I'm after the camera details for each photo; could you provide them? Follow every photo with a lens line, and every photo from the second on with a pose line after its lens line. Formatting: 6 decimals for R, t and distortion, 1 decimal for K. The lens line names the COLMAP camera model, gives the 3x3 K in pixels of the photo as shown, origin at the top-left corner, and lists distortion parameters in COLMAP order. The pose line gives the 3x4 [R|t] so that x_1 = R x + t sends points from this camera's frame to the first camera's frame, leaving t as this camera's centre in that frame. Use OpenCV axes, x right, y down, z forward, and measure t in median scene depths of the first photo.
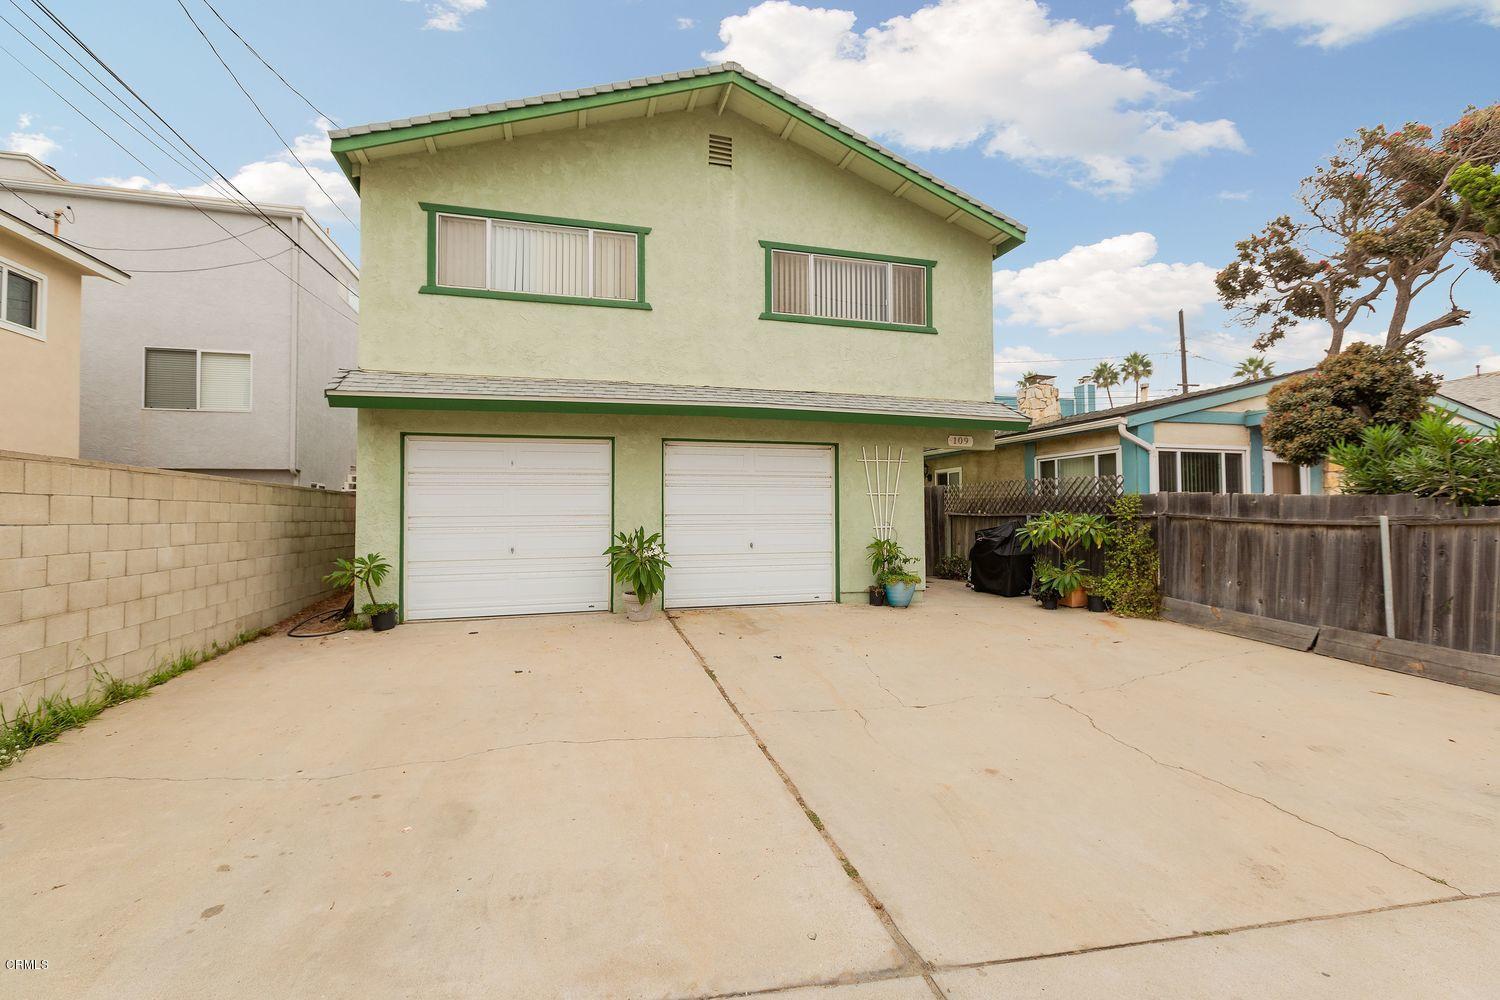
lens RADIAL K [[656.8, 0, 750.0], [0, 656.8, 500.0], [0, 0, 1]] dist [0.002209, 0.000305]
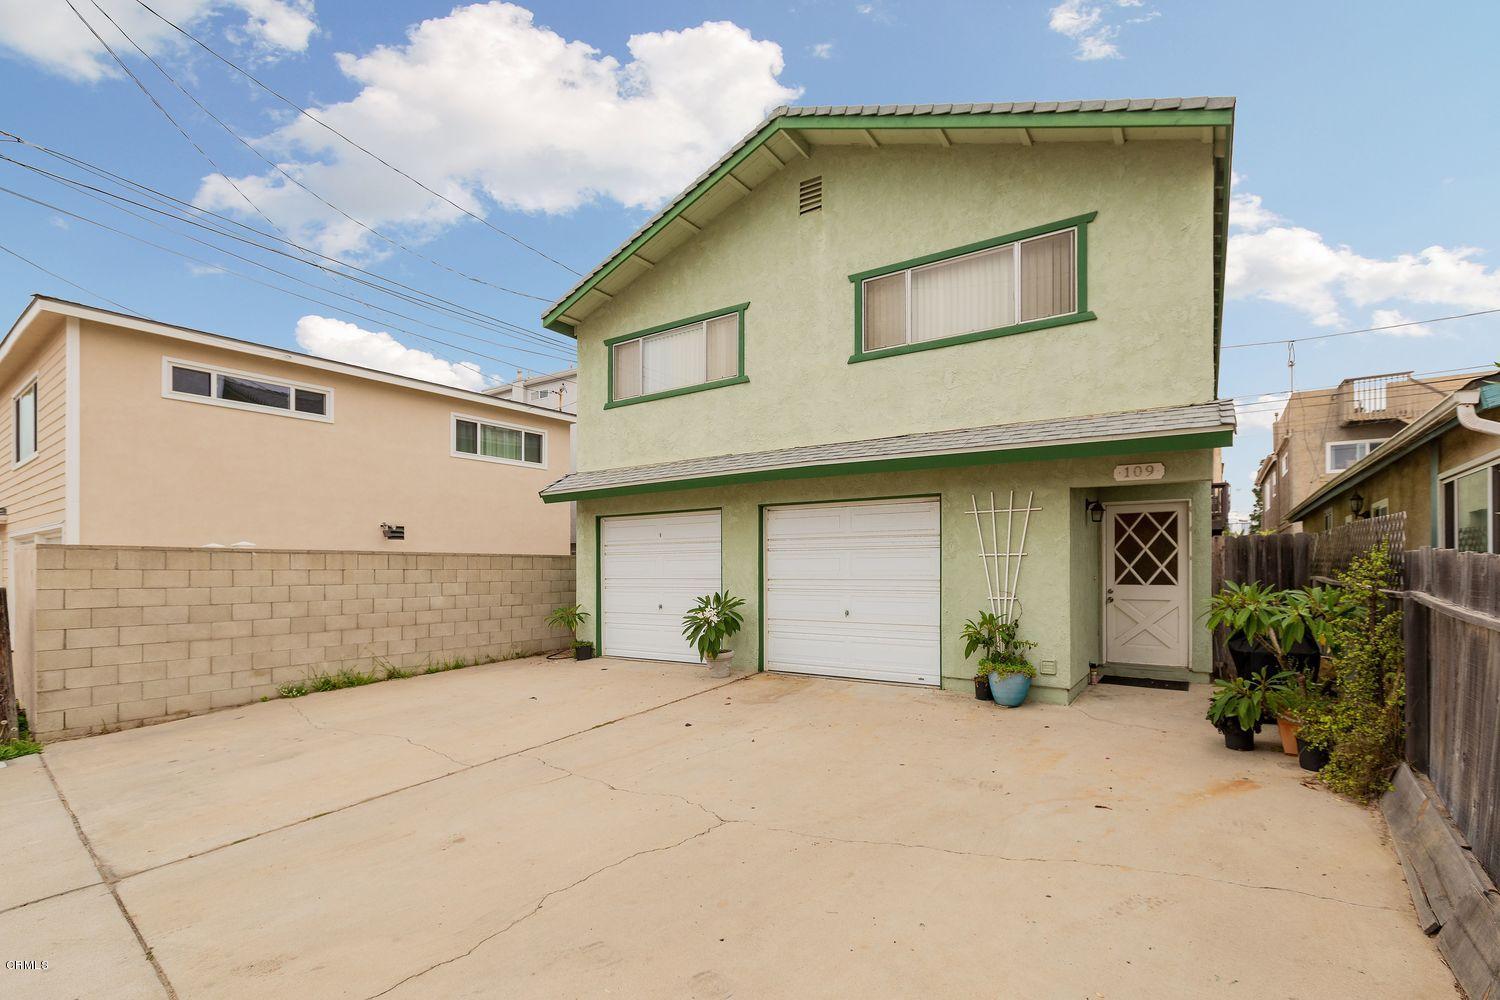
lens RADIAL K [[681.5, 0, 749.8], [0, 681.5, 566.7], [0, 0, 1]] dist [0.001795, 0.000110]
pose [[0.651168, 0.001056, -0.758933, 0.671011], [0.017706, 0.999706, 0.016582, -0.015004], [0.758727, -0.024235, 0.650957, 0.294083]]
